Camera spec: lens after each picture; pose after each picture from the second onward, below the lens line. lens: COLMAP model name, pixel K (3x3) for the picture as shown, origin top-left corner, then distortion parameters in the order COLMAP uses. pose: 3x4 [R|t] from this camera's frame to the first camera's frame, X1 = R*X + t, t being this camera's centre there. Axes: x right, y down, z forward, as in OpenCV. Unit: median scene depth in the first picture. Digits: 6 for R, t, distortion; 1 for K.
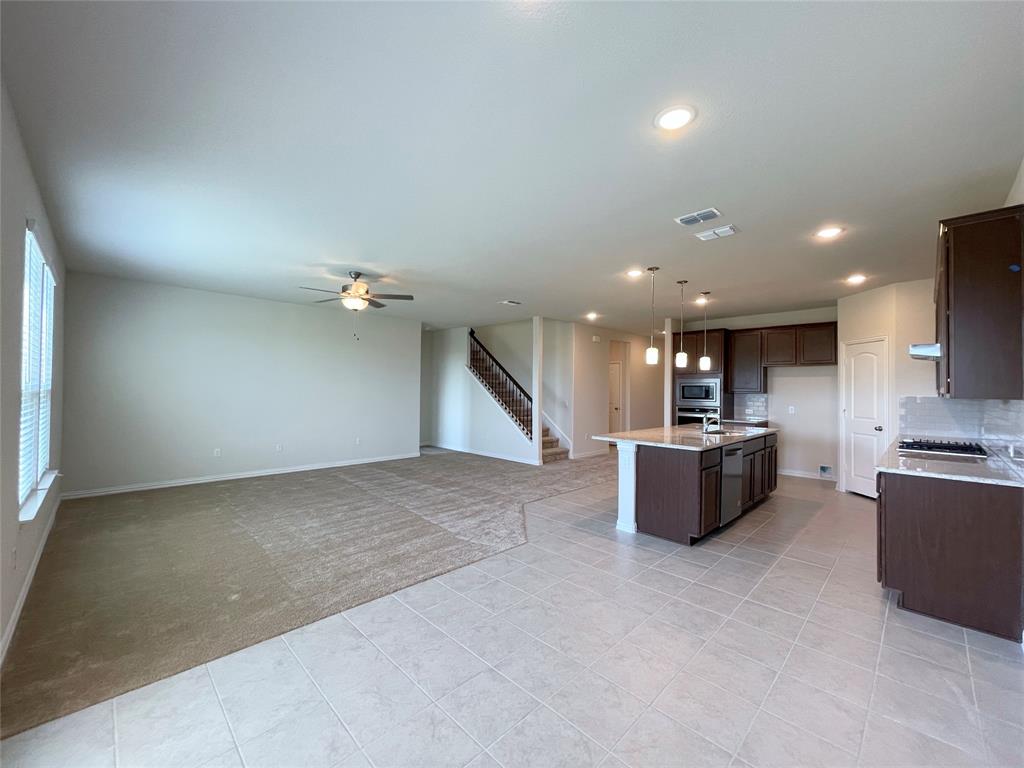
lens RADIAL K [[412.4, 0, 508.9], [0, 412.4, 382.1], [0, 0, 1]] dist [-0.003777, -0.000171]
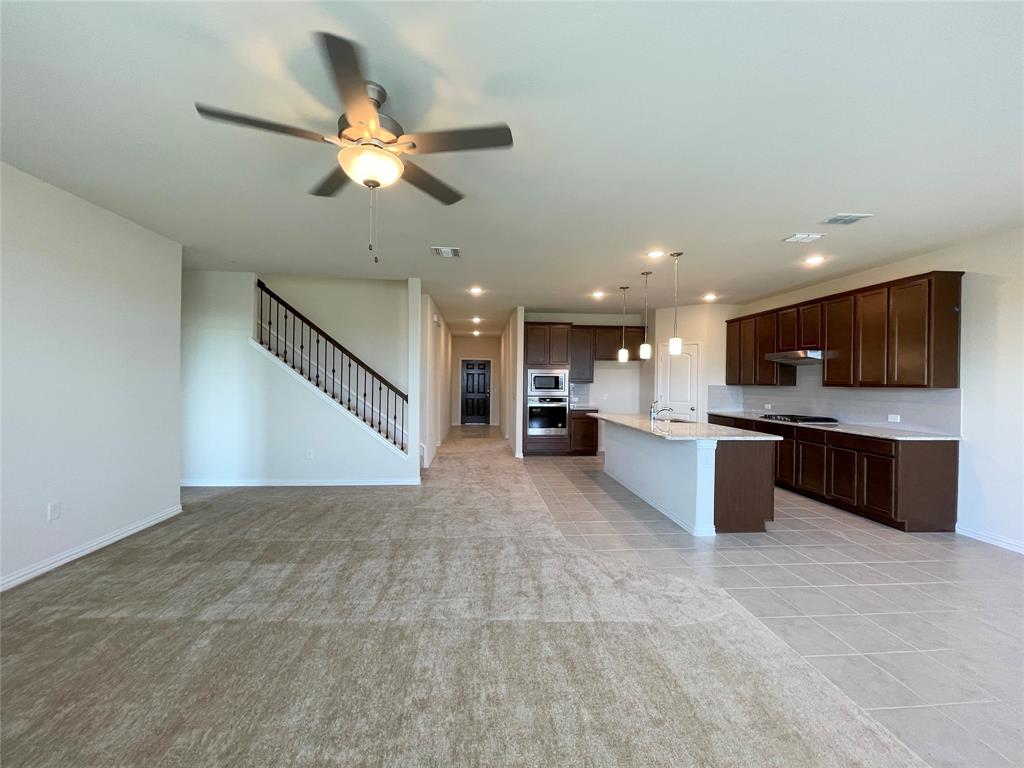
lens RADIAL K [[412.4, 0, 508.9], [0, 412.4, 382.1], [0, 0, 1]] dist [-0.003777, -0.000171]
pose [[0.644348, -0.006398, 0.764705, -0.440359], [-0.015142, 0.999662, 0.021122, 0.003920], [-0.764582, -0.025189, 0.644034, 0.474332]]
